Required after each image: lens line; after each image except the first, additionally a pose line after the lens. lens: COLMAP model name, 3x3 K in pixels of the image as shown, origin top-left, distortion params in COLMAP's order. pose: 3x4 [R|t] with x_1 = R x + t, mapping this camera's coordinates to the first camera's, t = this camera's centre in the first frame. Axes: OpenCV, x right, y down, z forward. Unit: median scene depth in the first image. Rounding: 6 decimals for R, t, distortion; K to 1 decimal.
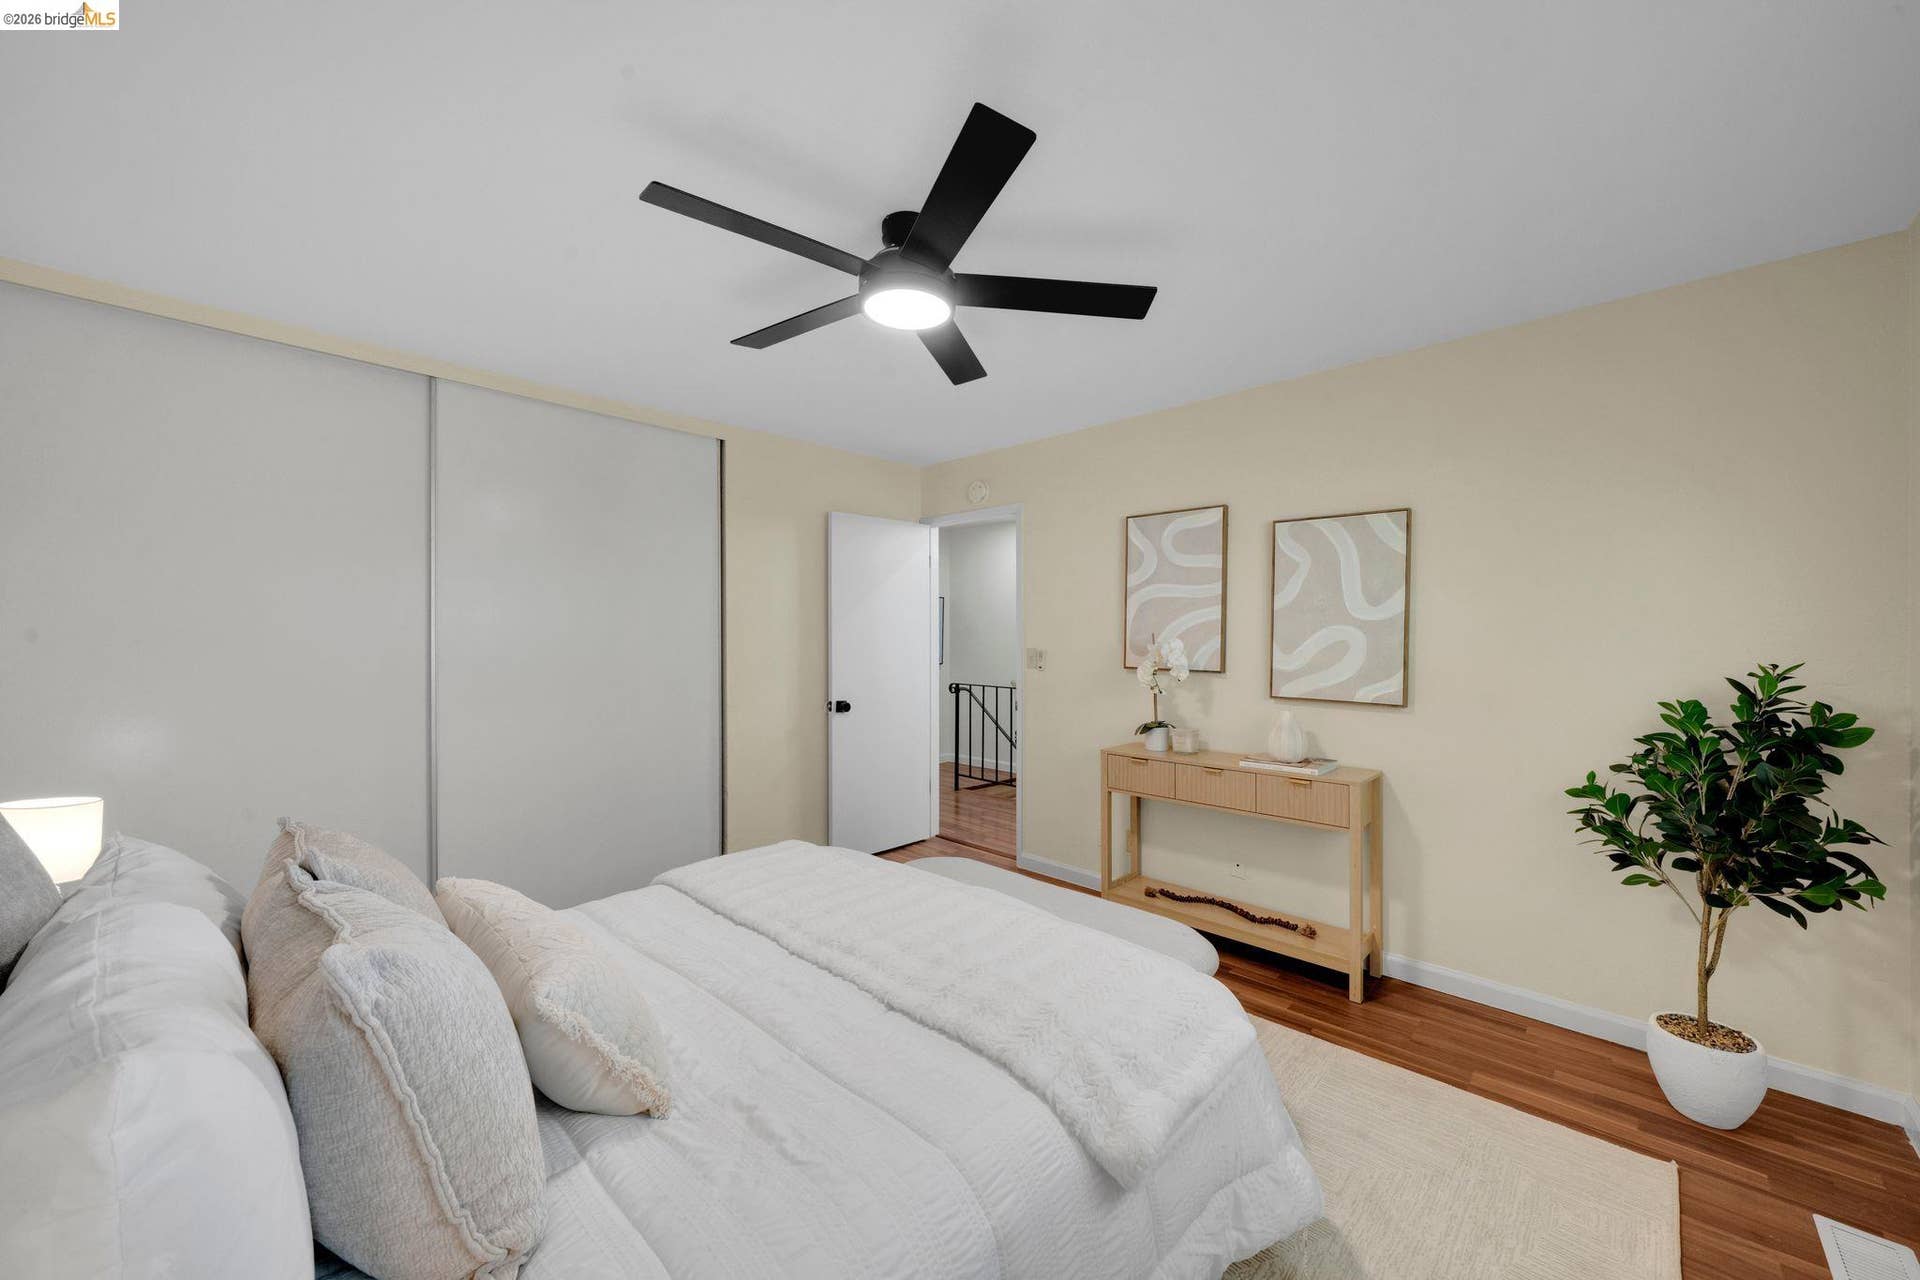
lens RADIAL K [[710.8, 0, 961.5], [0, 710.8, 636.5], [0, 0, 1]] dist [-0.000671, -0.000066]
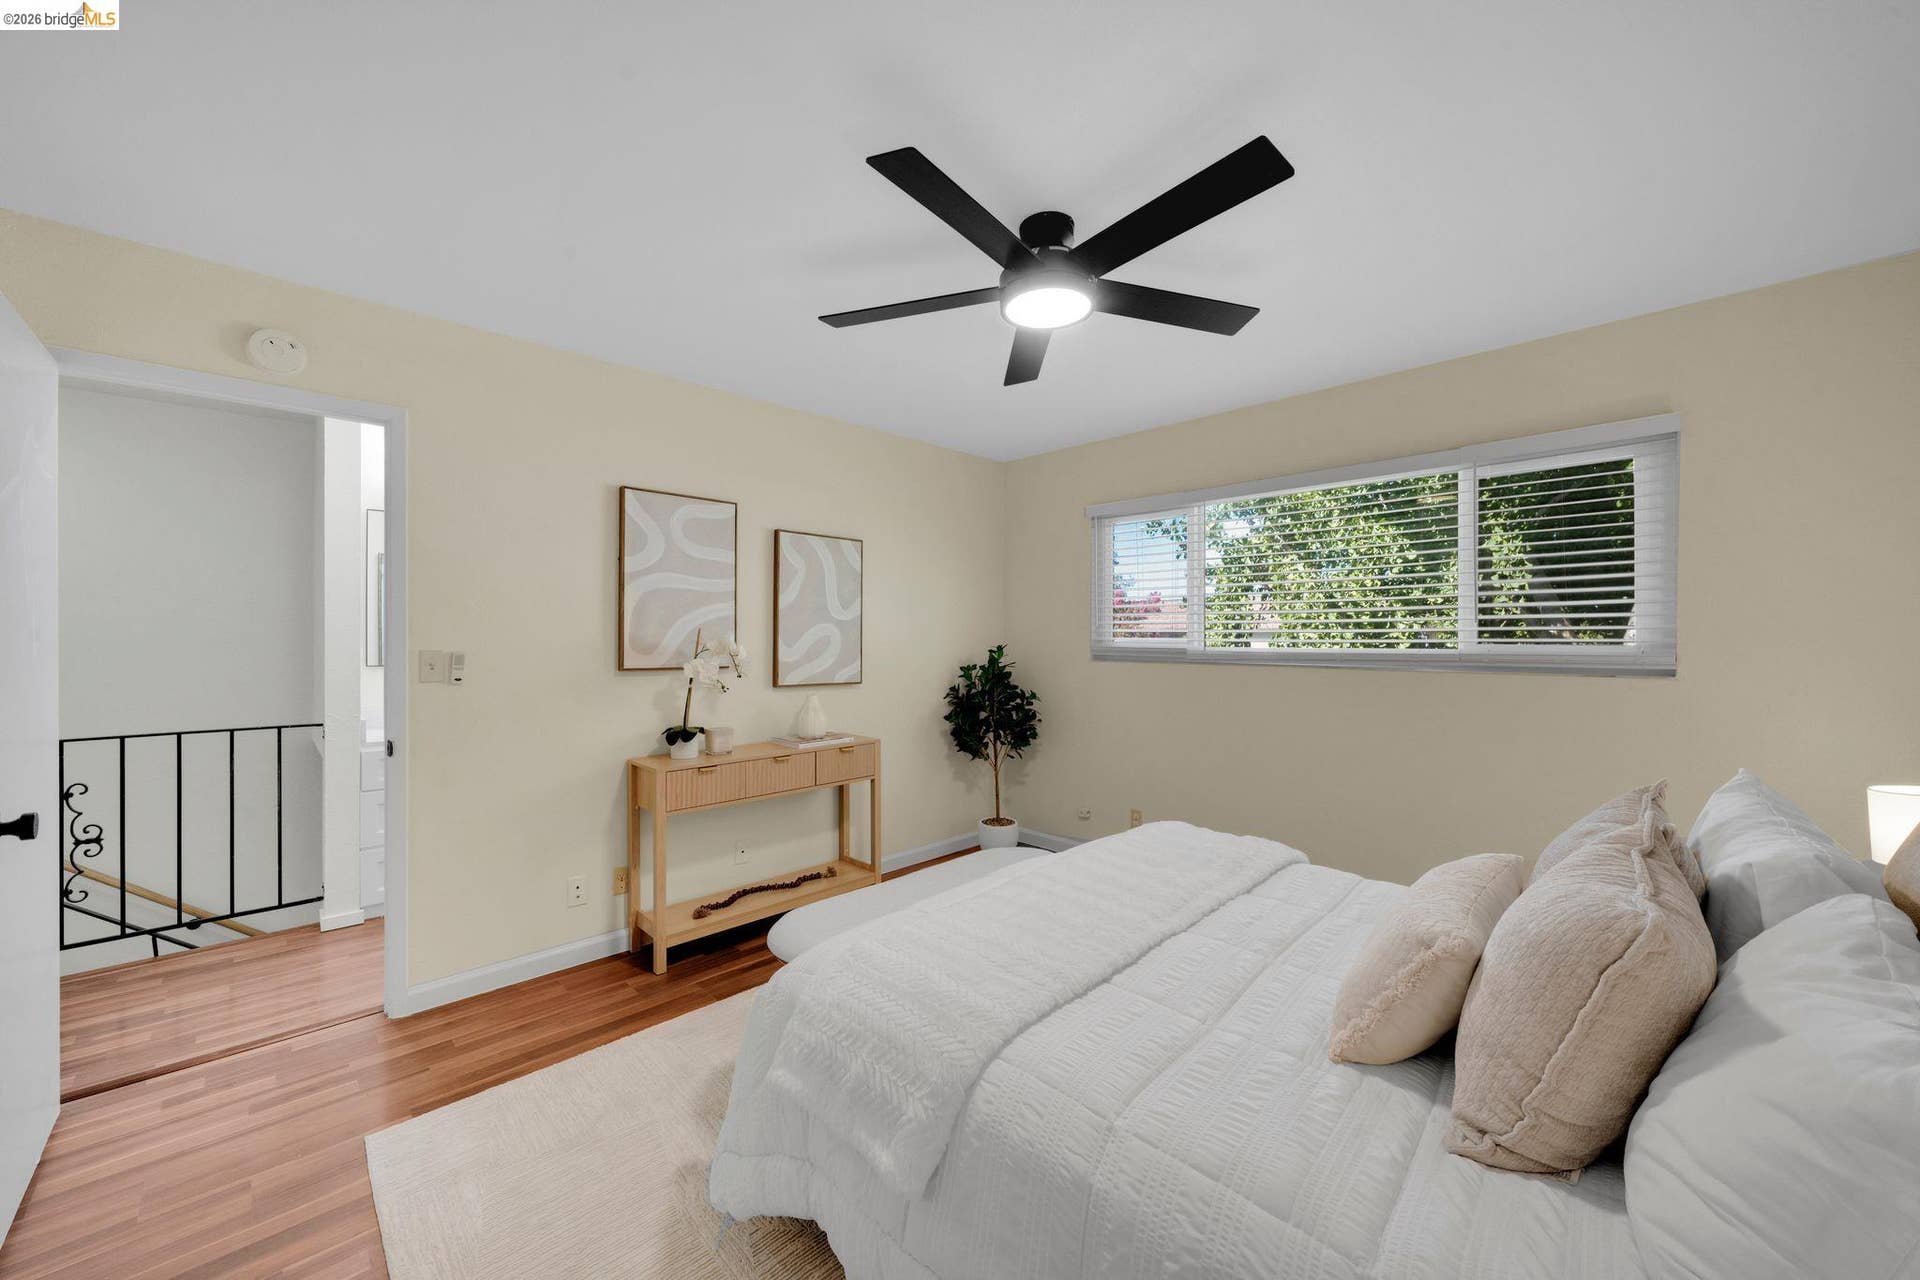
lens RADIAL K [[725.8, 0, 953.1], [0, 725.8, 638.5], [0, 0, 1]] dist [-0.008280, -0.000135]
pose [[0.015387, -0.003701, 0.999875, -0.720516], [0.002469, 0.999990, 0.003664, 0.006847], [-0.999879, 0.002412, 0.015396, 0.729355]]
